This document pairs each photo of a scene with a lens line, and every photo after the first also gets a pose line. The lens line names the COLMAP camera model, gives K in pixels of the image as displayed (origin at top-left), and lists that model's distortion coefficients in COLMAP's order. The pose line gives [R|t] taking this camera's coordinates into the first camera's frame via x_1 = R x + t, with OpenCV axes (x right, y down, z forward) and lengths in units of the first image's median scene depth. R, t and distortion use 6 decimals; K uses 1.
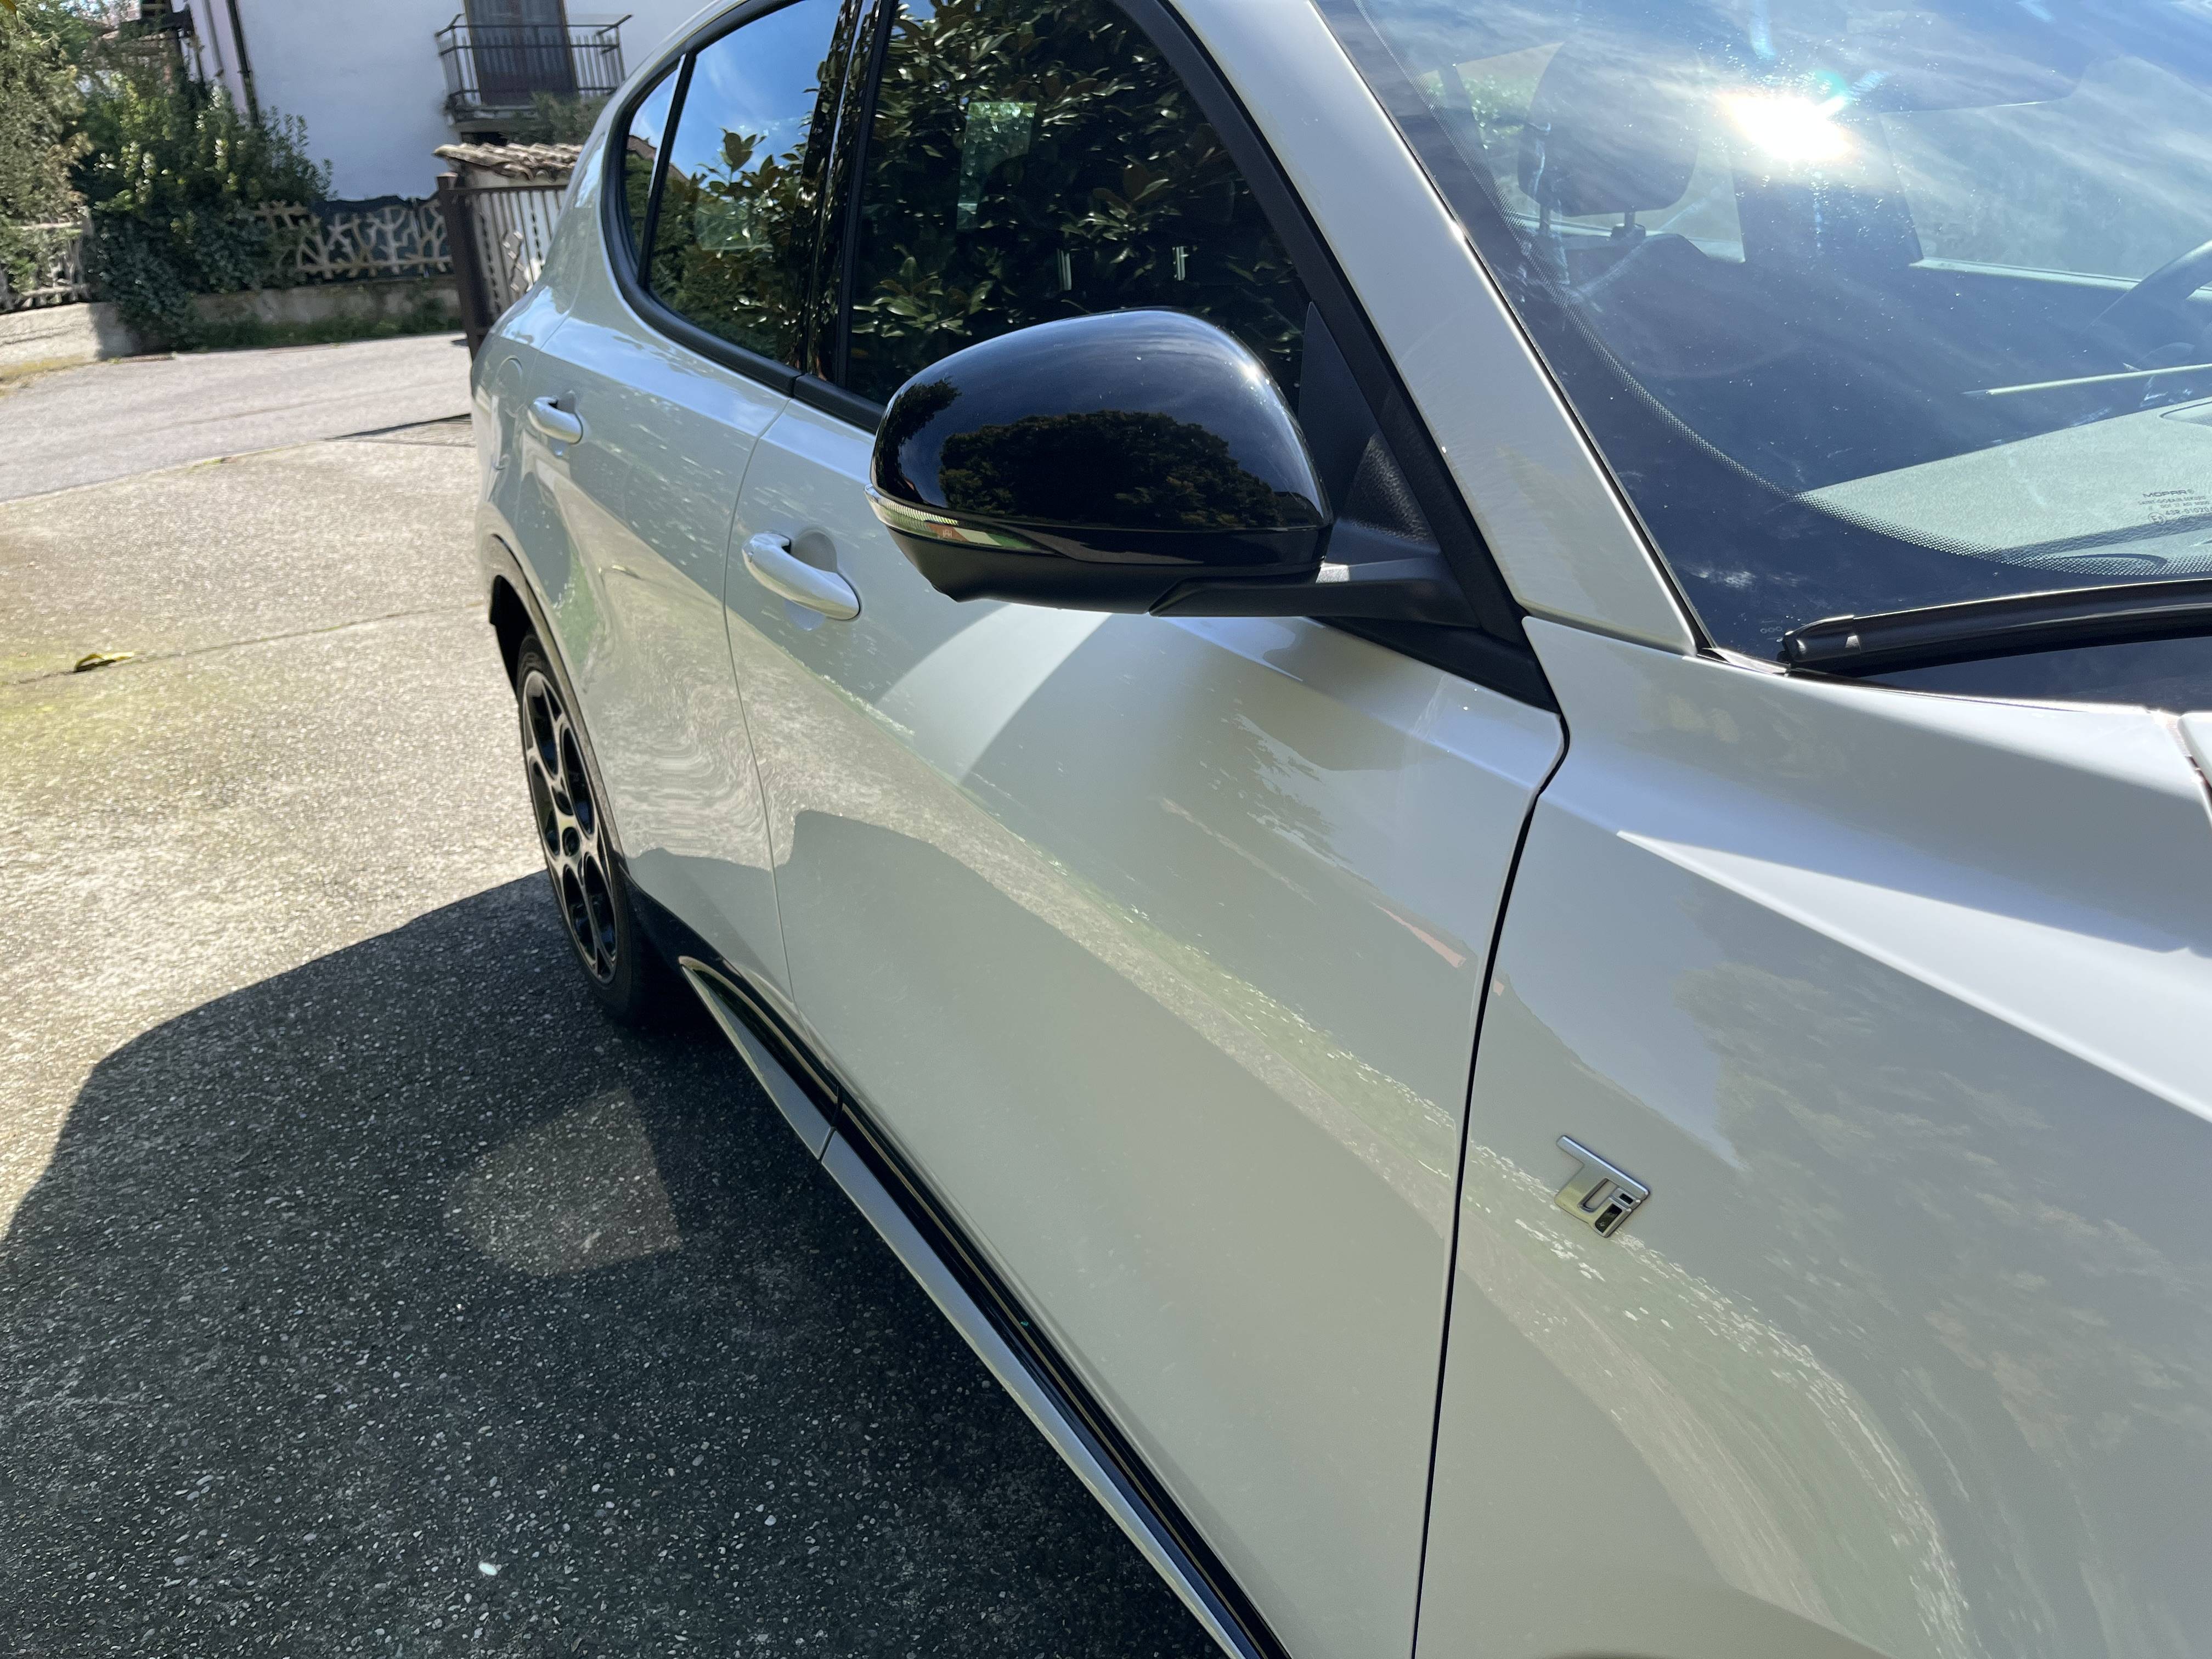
lens RADIAL K [[1727.6, 0, 1141.8], [0, 1727.6, 819.9], [0, 0, 1]] dist [0.056476, -0.115158]
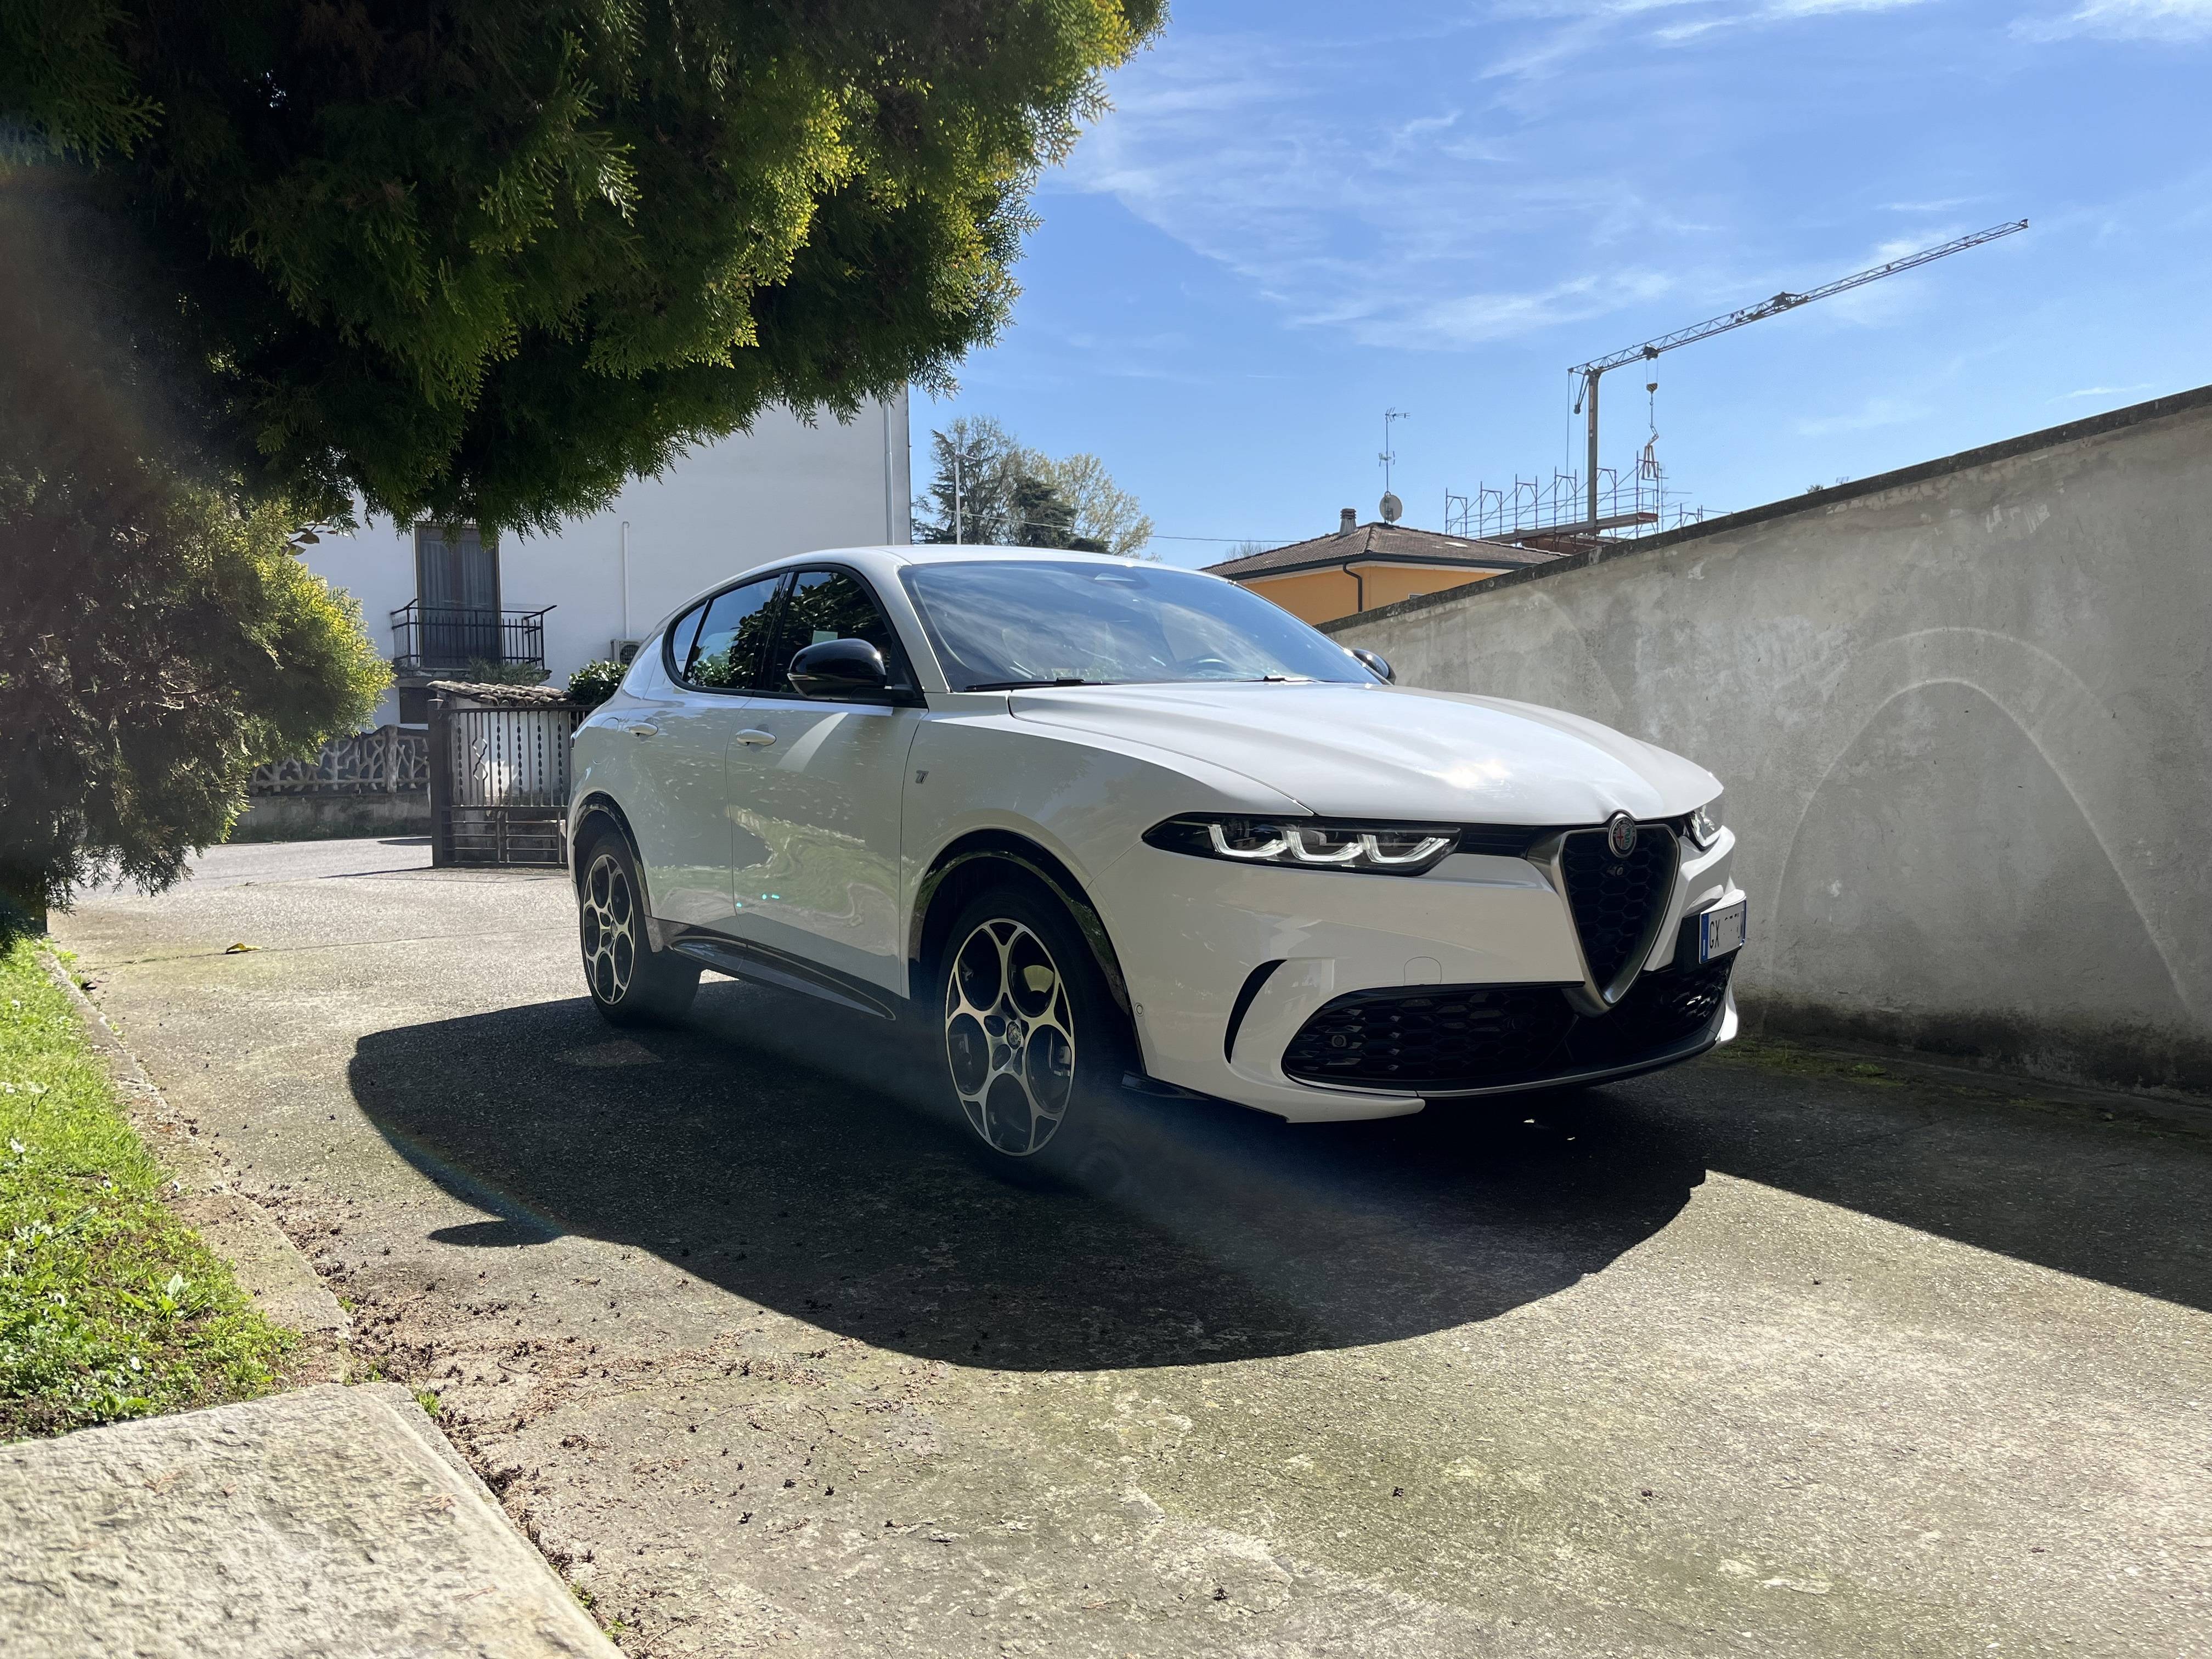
lens RADIAL K [[1727.6, 0, 1141.8], [0, 1727.6, 819.9], [0, 0, 1]] dist [0.056476, -0.115158]
pose [[0.995293, 0.028263, 0.092704, 0.037494], [0.003074, 0.946847, -0.321671, 0.173214], [-0.096868, 0.320441, 0.942303, -0.342782]]
